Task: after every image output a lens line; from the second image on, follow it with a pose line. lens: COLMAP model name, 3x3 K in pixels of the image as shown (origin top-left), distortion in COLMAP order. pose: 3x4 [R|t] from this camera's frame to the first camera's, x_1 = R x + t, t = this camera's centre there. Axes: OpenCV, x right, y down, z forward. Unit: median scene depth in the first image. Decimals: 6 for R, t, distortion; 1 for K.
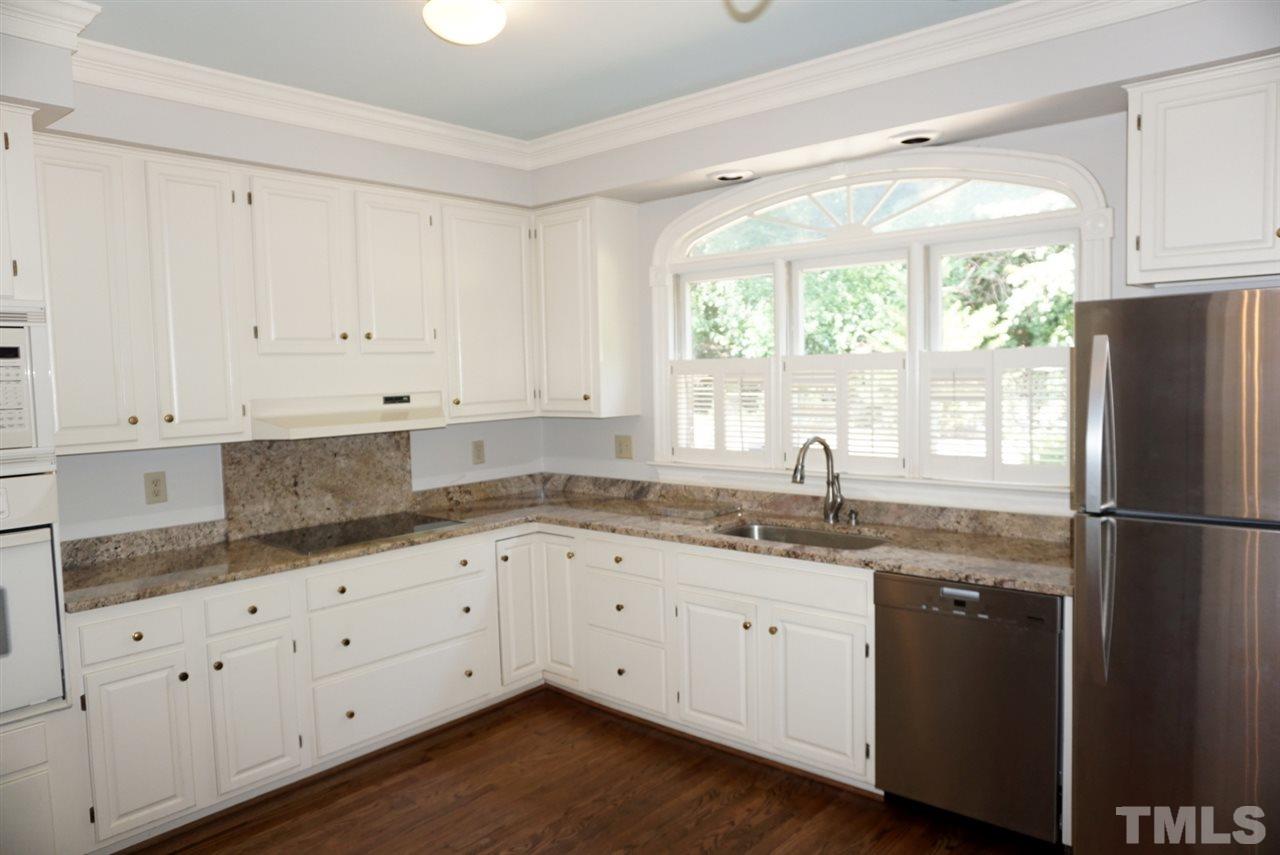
lens RADIAL K [[894.2, 0, 640.0], [0, 894.2, 427.5], [0, 0, 1]] dist [-0.020748, 0.003055]
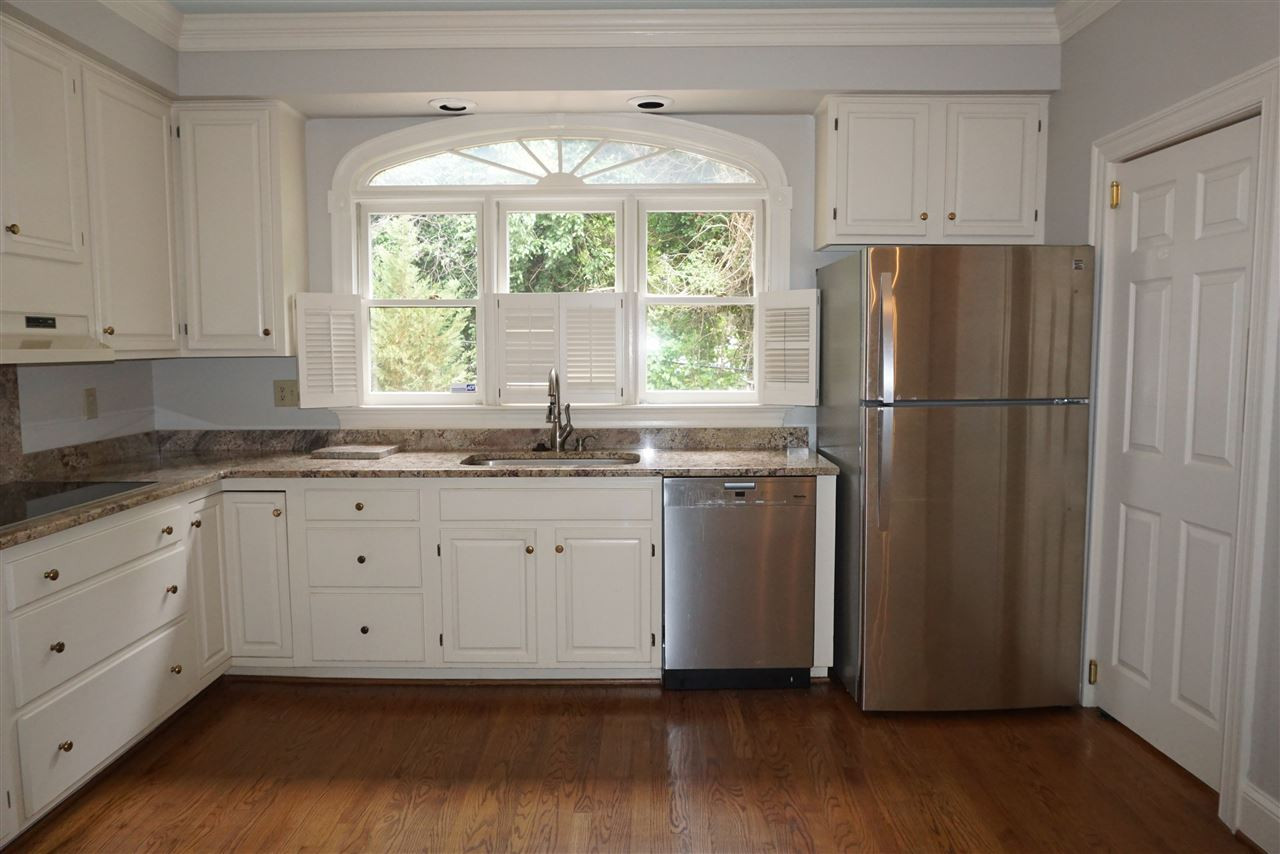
lens RADIAL K [[894.2, 0, 640.0], [0, 894.2, 427.0], [0, 0, 1]] dist [-0.020748, 0.003055]
pose [[0.737605, -0.036121, 0.674265, -0.379626], [0.031538, 0.999321, 0.019034, 0.052845], [-0.674495, 0.007225, 0.738244, 0.126812]]
